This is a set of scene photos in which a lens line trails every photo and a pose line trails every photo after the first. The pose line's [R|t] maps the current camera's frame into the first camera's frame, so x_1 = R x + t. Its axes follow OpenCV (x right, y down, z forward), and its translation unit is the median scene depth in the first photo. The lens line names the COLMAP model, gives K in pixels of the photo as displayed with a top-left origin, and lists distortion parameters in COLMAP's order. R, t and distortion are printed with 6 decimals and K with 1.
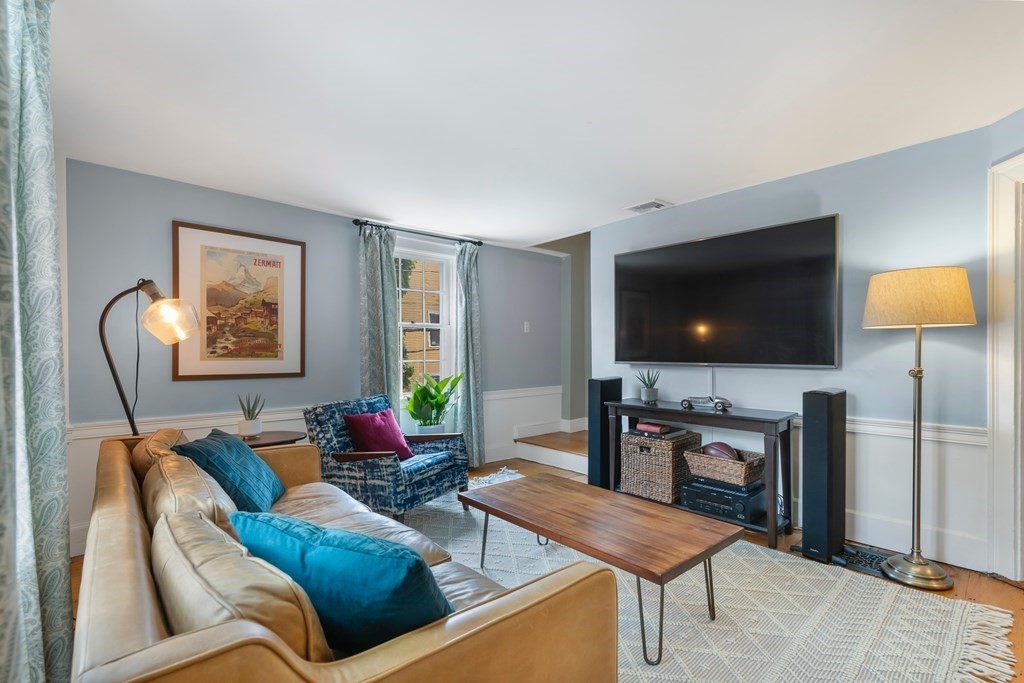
lens RADIAL K [[469.1, 0, 512.0], [0, 469.1, 354.4], [0, 0, 1]] dist [-0.001020, -0.000133]
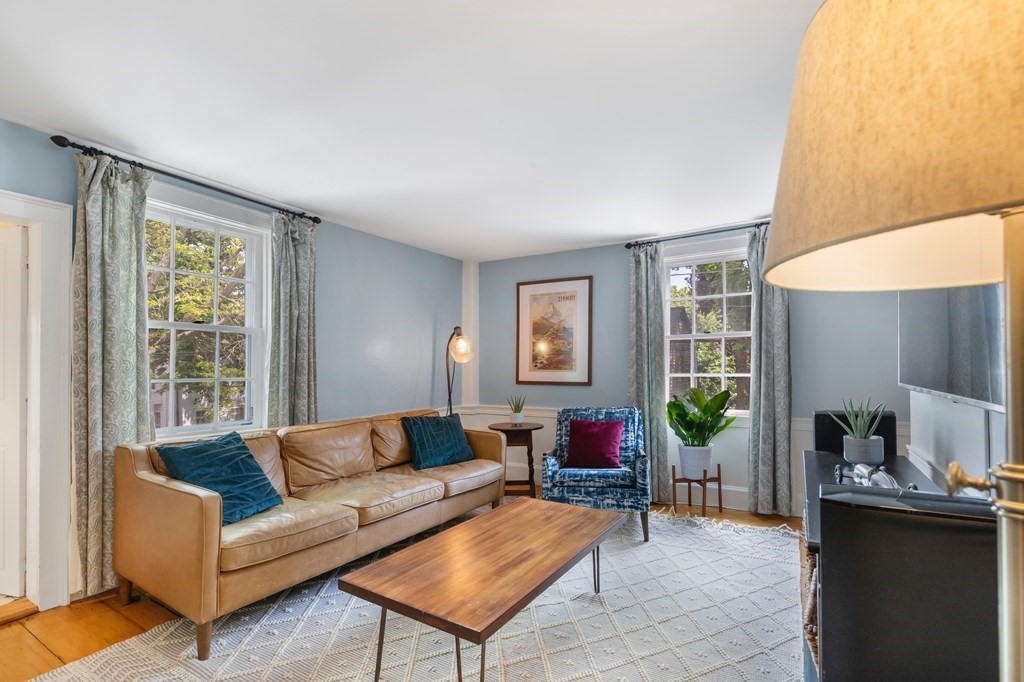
lens RADIAL K [[451.1, 0, 513.8], [0, 451.1, 355.8], [0, 0, 1]] dist [-0.000732, -0.000104]
pose [[0.288122, -0.017956, -0.957425, 0.693564], [0.004132, 0.999838, -0.017508, -0.011596], [0.957585, 0.001088, 0.288150, 0.522285]]
